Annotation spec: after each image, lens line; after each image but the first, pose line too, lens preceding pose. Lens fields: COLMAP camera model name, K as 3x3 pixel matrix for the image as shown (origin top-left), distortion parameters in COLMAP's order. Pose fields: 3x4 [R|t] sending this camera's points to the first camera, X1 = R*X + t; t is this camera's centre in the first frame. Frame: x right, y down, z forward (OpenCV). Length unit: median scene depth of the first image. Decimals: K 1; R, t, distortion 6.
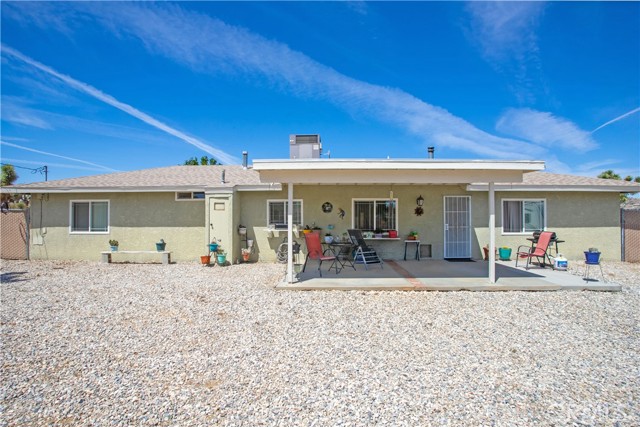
lens RADIAL K [[323.5, 0, 316.9], [0, 323.5, 216.2], [0, 0, 1]] dist [-0.051918, 0.011897]
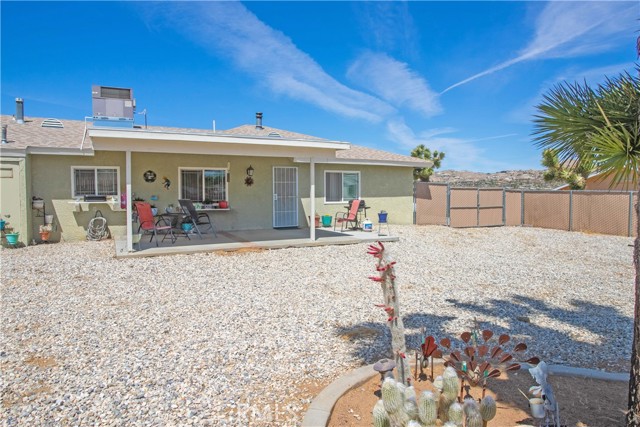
lens RADIAL K [[444.4, 0, 334.2], [0, 444.4, 213.2], [0, 0, 1]] dist [-0.016507, 0.020418]
pose [[0.867443, -0.026576, 0.496826, -0.137343], [-0.000162, 0.998557, 0.053696, 0.008789], [-0.497537, -0.046658, 0.866187, -0.319237]]
